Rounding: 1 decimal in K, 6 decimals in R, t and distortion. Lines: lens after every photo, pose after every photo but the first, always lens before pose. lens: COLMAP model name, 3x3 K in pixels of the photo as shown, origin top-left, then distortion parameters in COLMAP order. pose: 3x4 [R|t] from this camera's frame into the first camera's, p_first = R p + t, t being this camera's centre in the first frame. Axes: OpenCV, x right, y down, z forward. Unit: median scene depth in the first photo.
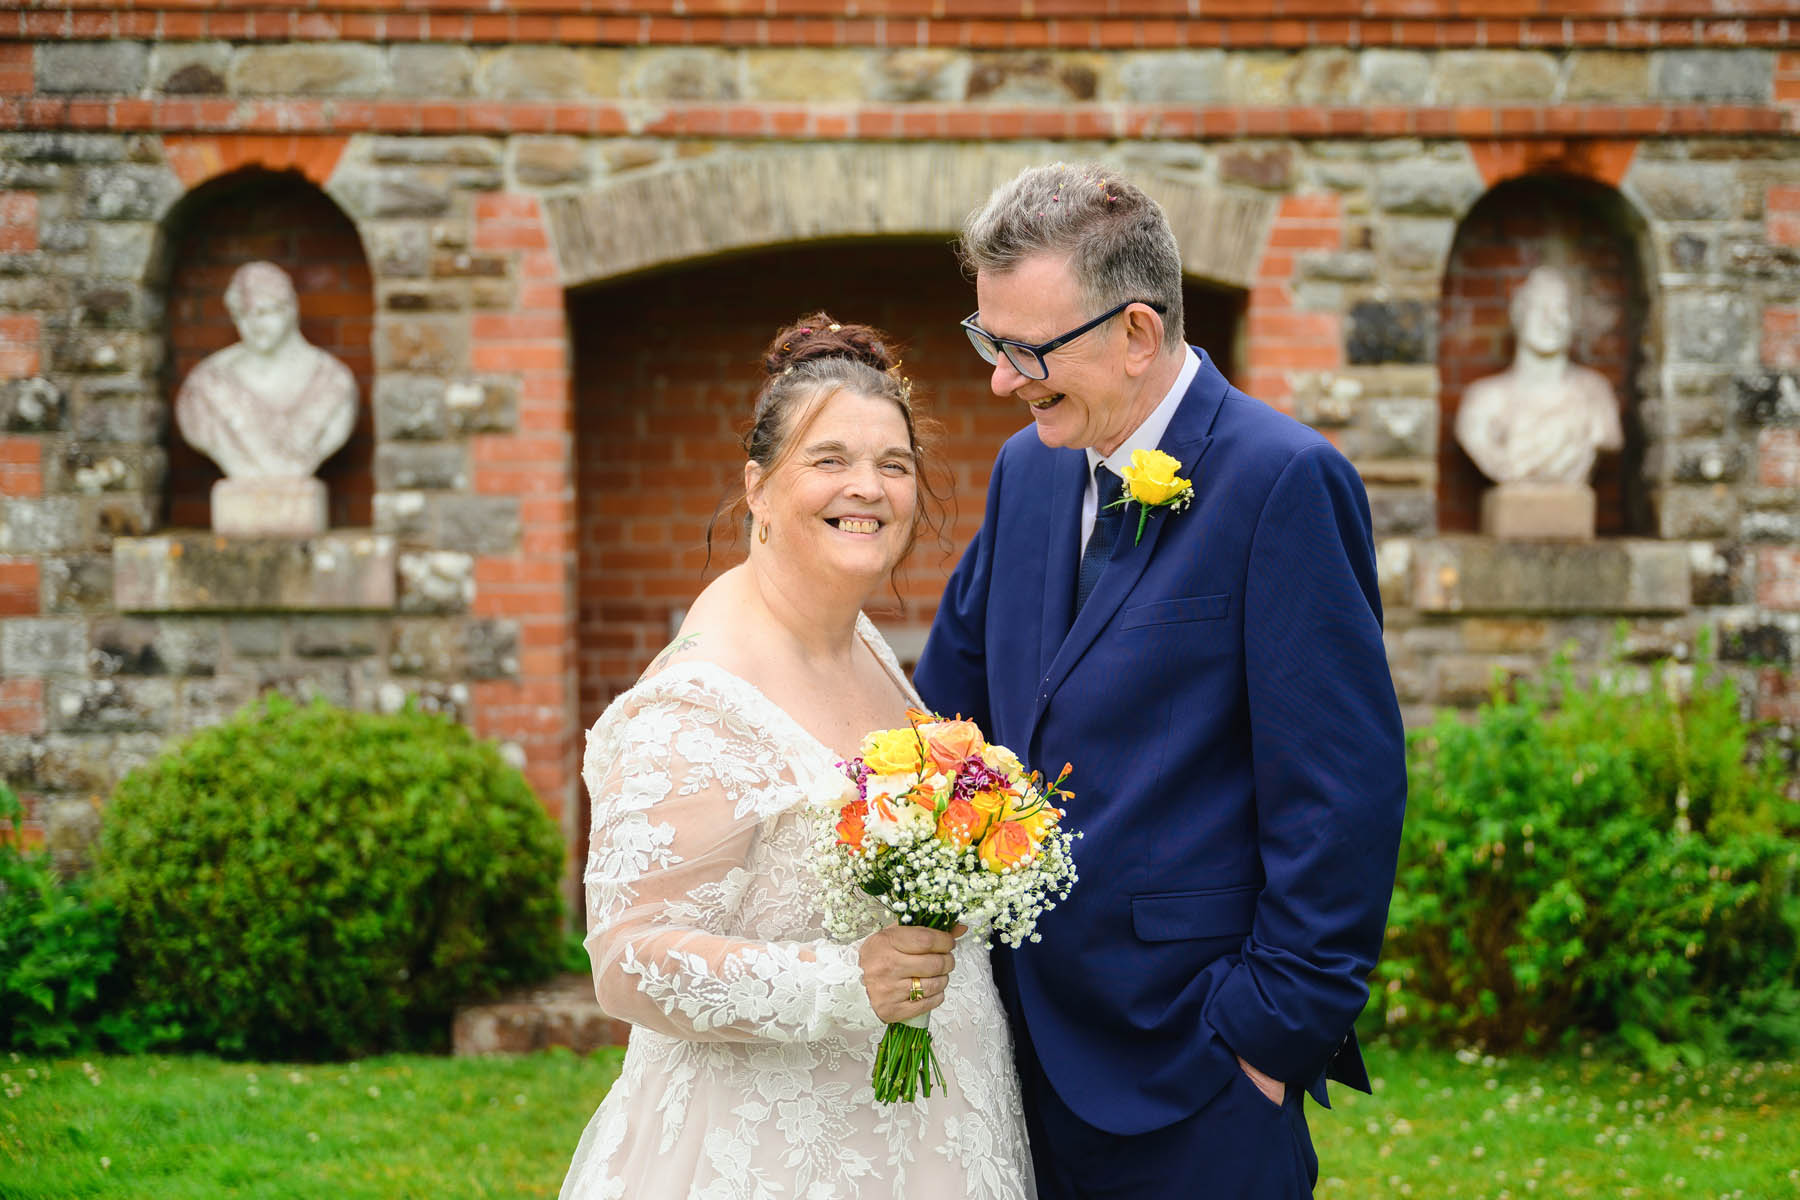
lens RADIAL K [[3729.4, 0, 900.0], [0, 3729.4, 600.0], [0, 0, 1]] dist [0.021300, -0.125487]
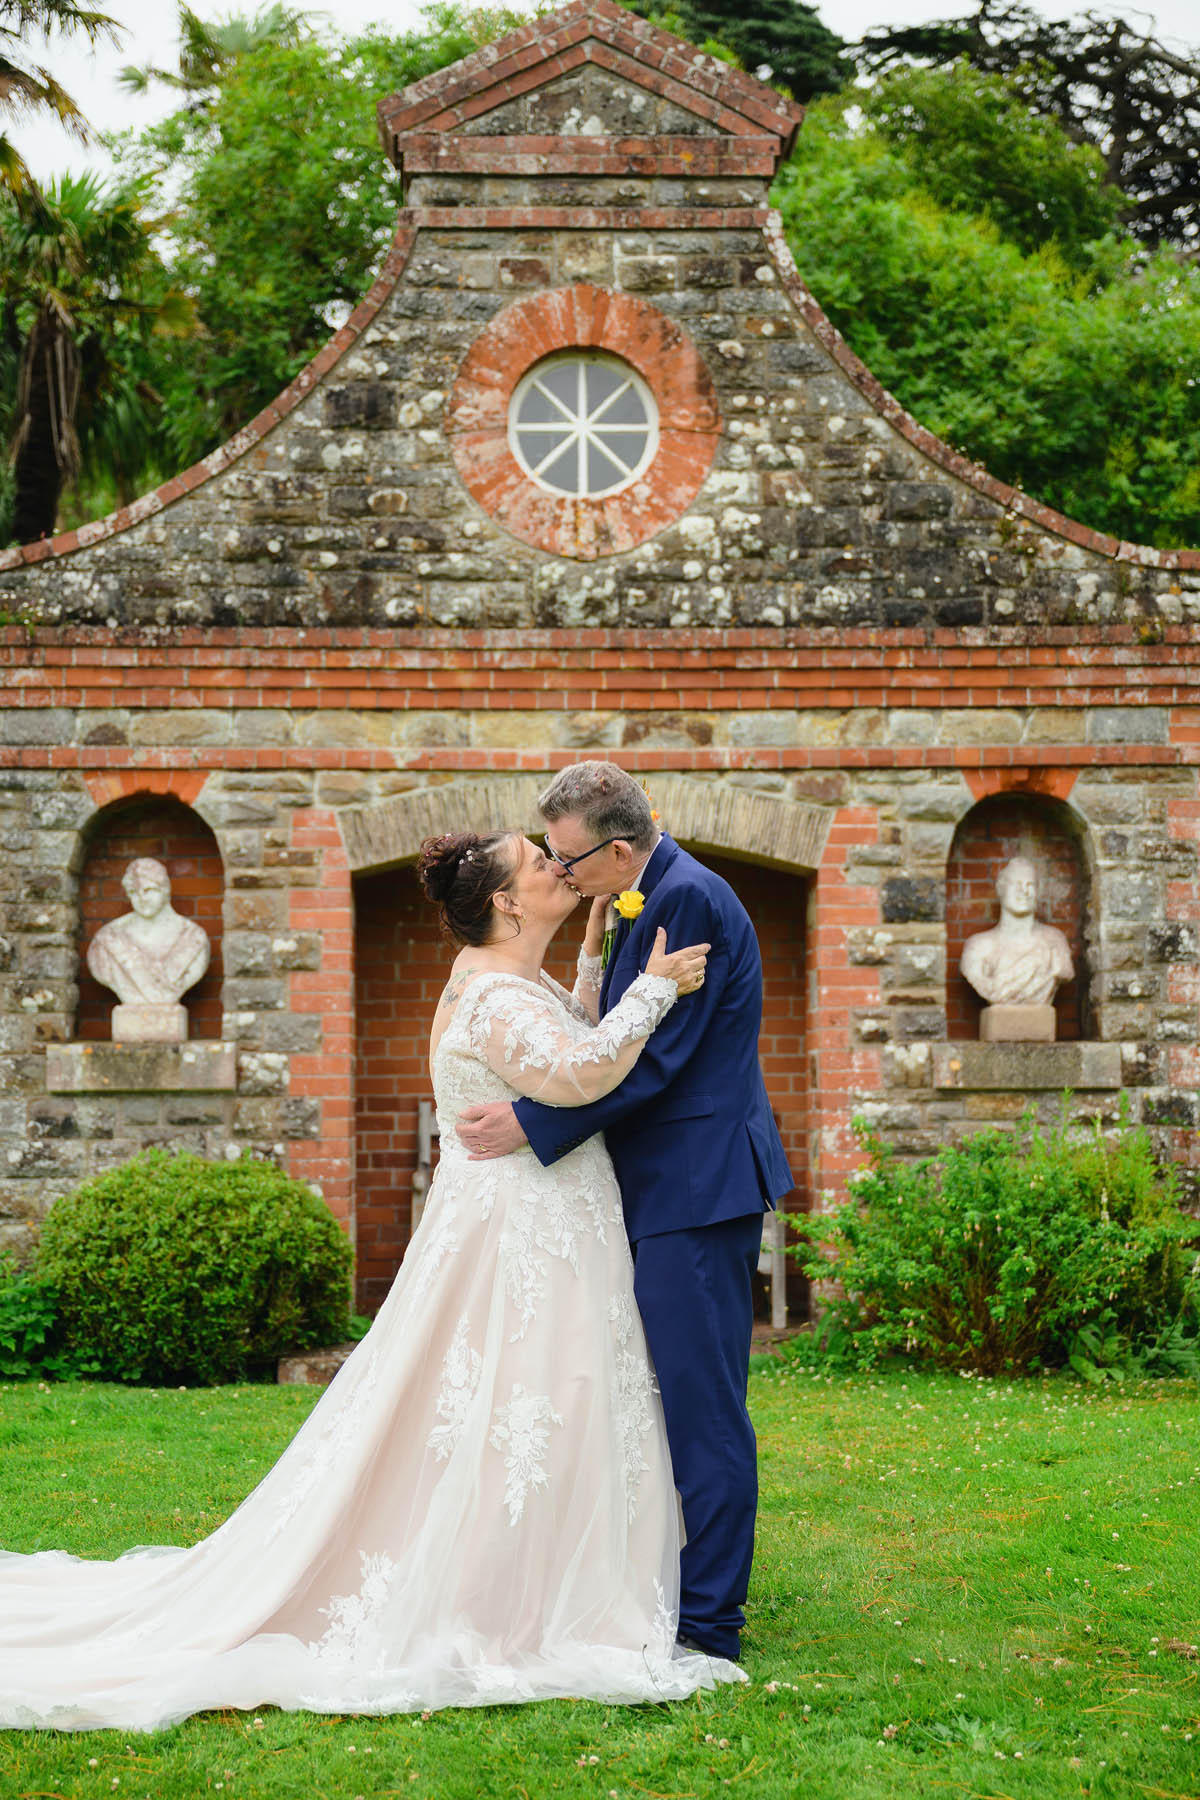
lens RADIAL K [[3729.4, 0, 398.6], [0, 3729.4, 901.7], [0, 0, 1]] dist [0.021300, -0.125487]
pose [[0.999337, -0.004239, -0.036155, -0.018200], [0.000386, 0.994376, -0.105908, 0.085116], [0.036400, 0.105824, 0.993718, -0.471453]]
